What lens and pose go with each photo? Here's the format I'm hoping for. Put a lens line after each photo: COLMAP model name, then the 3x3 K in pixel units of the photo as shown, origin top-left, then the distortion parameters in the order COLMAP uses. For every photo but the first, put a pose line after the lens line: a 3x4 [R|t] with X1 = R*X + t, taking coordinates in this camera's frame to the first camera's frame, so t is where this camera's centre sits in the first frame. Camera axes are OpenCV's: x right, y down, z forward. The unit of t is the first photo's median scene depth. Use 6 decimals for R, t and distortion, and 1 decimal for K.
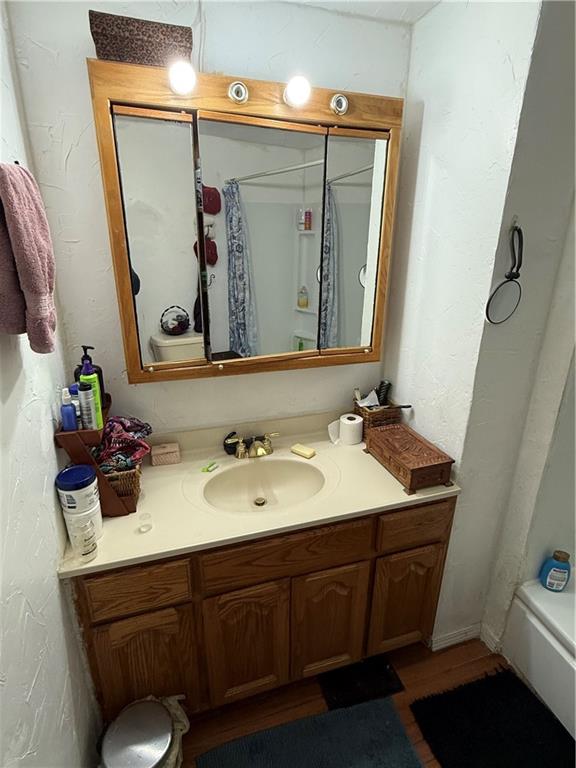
lens RADIAL K [[403.4, 0, 287.4], [0, 403.4, 383.5], [0, 0, 1]] dist [0.000346, -0.000075]
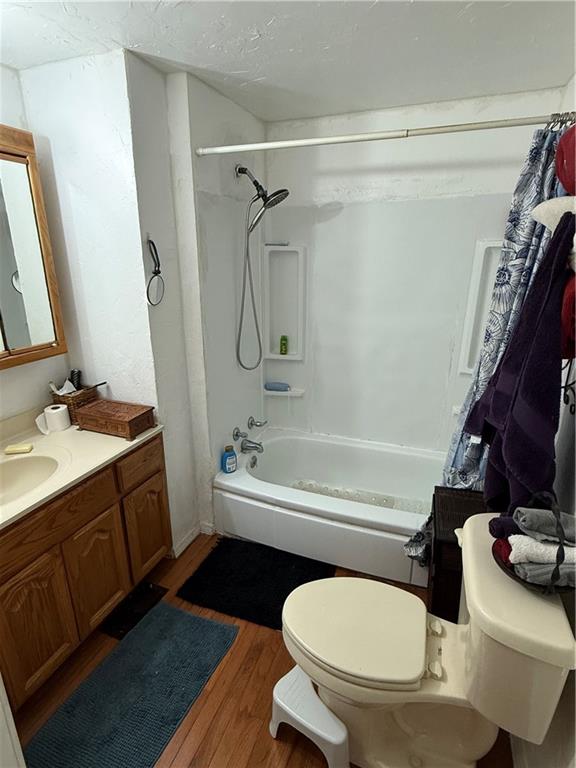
lens RADIAL K [[403.4, 0, 287.5], [0, 403.4, 383.2], [0, 0, 1]] dist [0.000346, -0.000075]
pose [[0.632582, -0.244136, 0.735009, -0.280957], [0.257354, 0.961353, 0.097827, 0.091238], [-0.730485, 0.127274, 0.670964, -0.262281]]
